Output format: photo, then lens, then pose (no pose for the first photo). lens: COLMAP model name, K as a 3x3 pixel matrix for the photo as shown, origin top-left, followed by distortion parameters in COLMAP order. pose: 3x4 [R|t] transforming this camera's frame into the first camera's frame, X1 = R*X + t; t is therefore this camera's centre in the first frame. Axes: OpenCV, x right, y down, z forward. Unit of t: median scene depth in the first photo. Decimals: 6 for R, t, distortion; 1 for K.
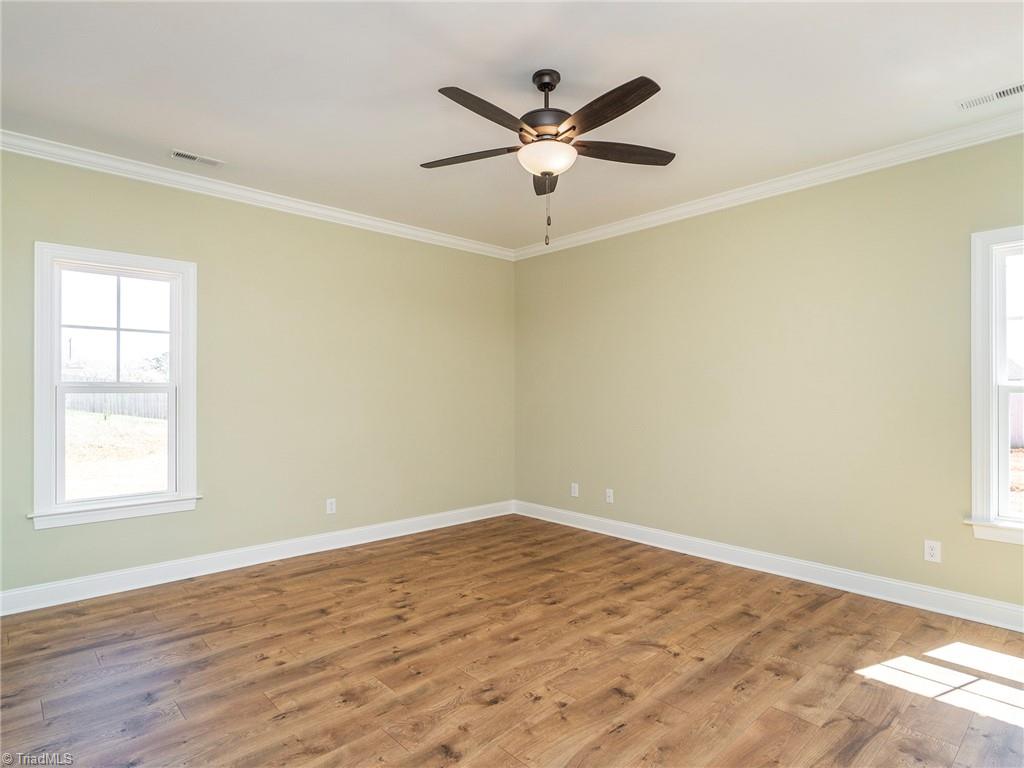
lens RADIAL K [[548.5, 0, 512.0], [0, 548.5, 384.0], [0, 0, 1]] dist [0.000836, 0.000683]
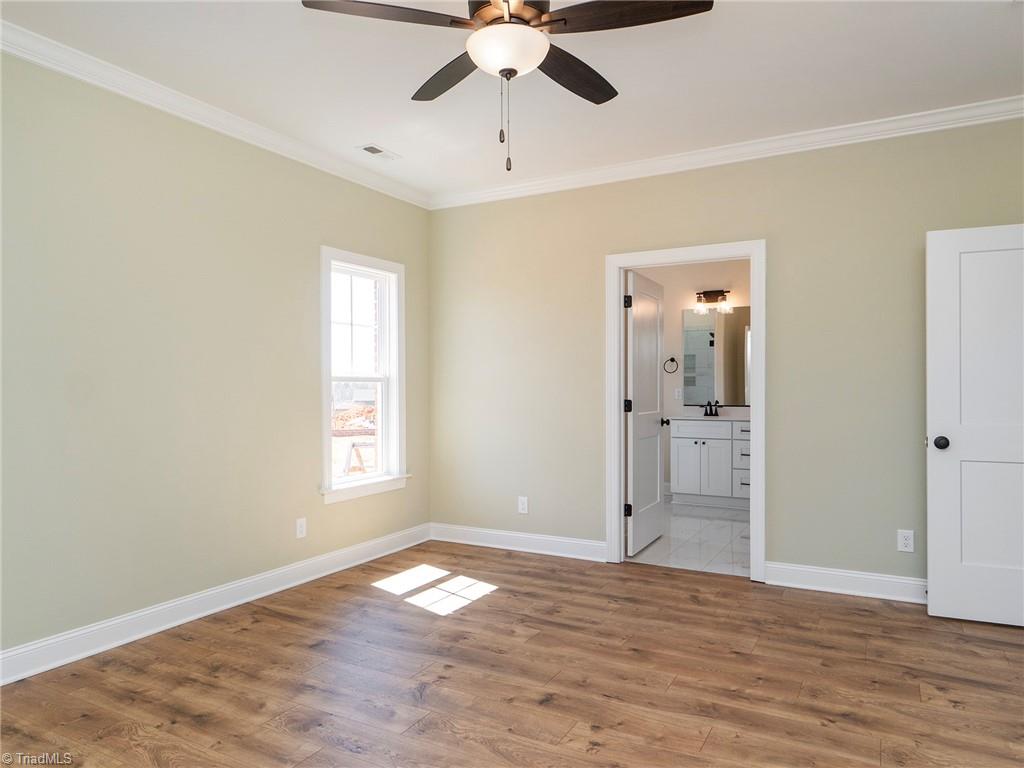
lens RADIAL K [[668.7, 0, 510.1], [0, 668.7, 376.1], [0, 0, 1]] dist [-0.000869, -0.005072]
pose [[-0.290099, 0.011916, 0.956923, -0.708065], [-0.009144, 0.999842, -0.015222, 0.022908], [-0.956953, -0.013166, -0.289944, 1.125335]]
